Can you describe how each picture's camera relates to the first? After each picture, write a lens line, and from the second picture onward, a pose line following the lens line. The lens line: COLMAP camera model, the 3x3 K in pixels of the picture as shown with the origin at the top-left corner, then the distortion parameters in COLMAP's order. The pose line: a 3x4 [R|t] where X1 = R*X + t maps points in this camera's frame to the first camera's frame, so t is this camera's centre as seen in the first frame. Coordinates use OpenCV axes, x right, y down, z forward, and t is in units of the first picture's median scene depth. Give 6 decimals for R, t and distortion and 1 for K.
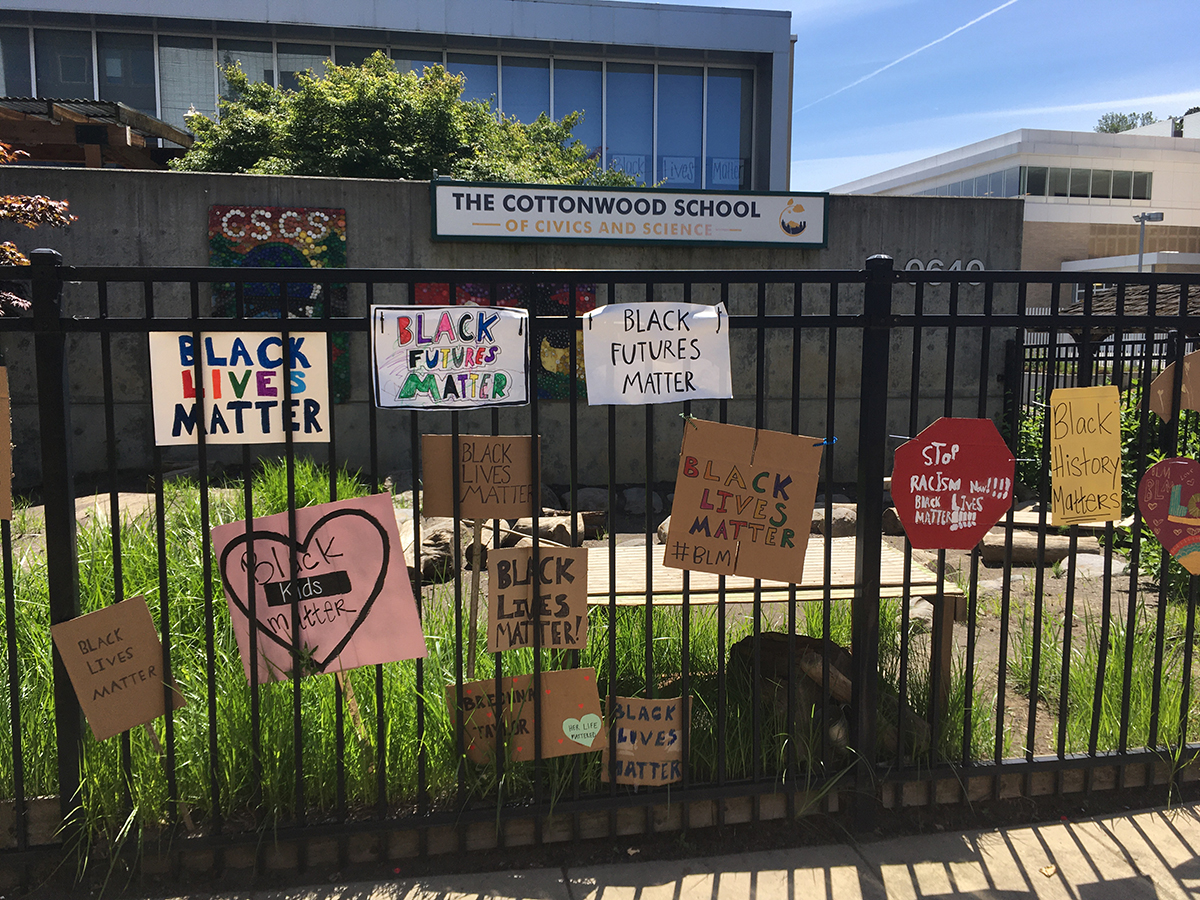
lens RADIAL K [[1019.4, 0, 583.4], [0, 1019.4, 463.5], [0, 0, 1]] dist [0.066834, -0.091940]
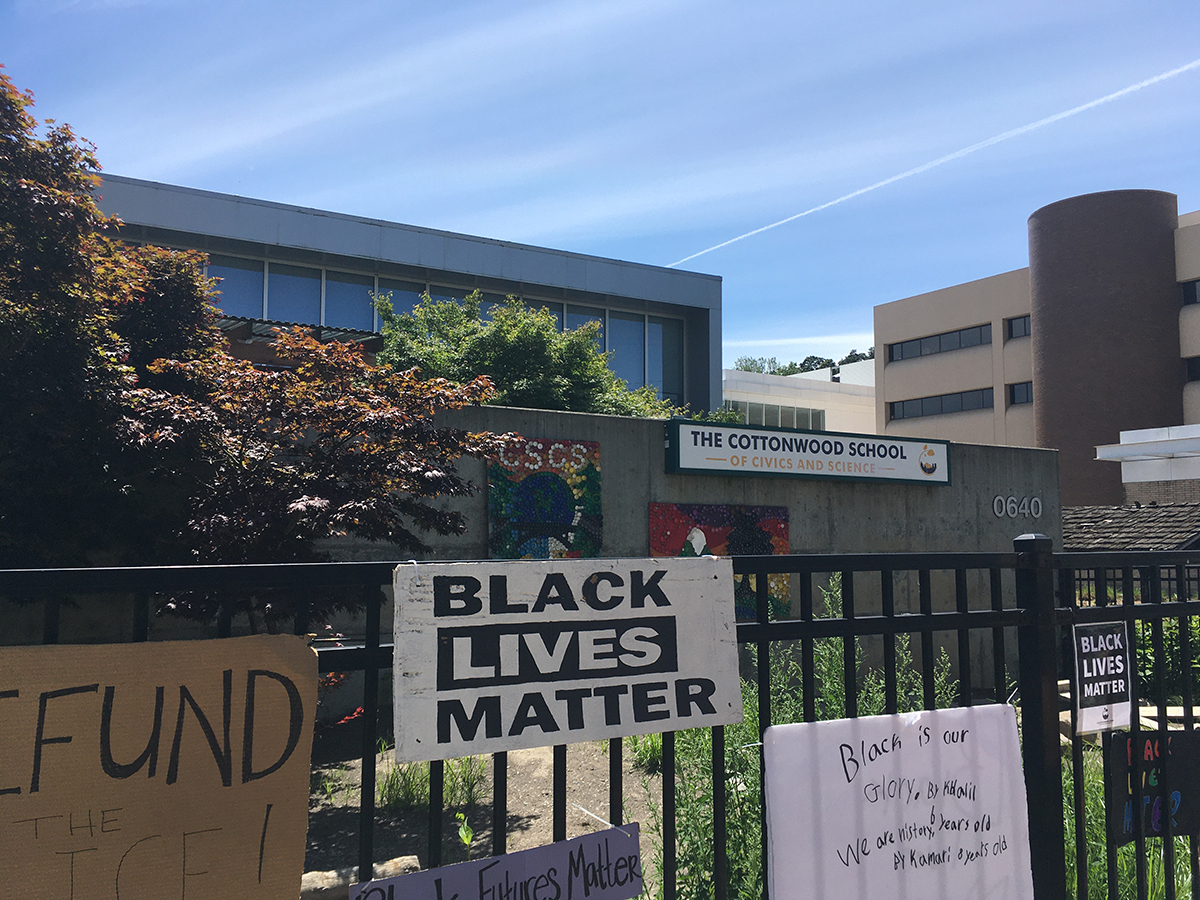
lens RADIAL K [[1019.4, 0, 590.7], [0, 1019.4, 459.0], [0, 0, 1]] dist [0.066834, -0.091940]
pose [[0.946896, 0.028981, 0.320232, -0.579006], [0.037149, 0.979400, -0.198483, -0.021754], [-0.319387, 0.199839, 0.926313, 0.028626]]
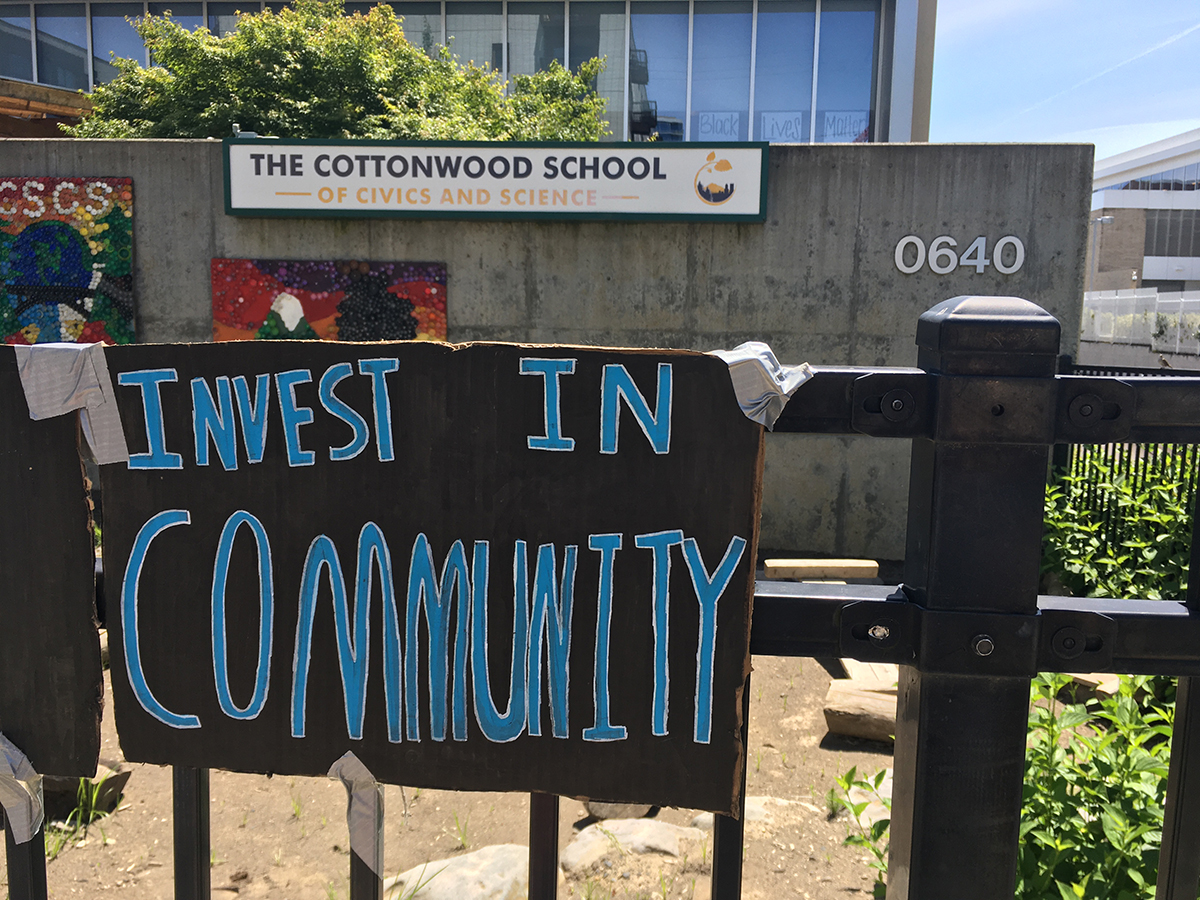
lens RADIAL K [[1019.4, 0, 594.1], [0, 1019.4, 457.6], [0, 0, 1]] dist [0.066834, -0.091940]
pose [[0.964943, 0.048860, -0.257870, 0.336853], [-0.044938, 0.998767, 0.021087, -0.062278], [0.258582, -0.008760, 0.965949, 0.311666]]
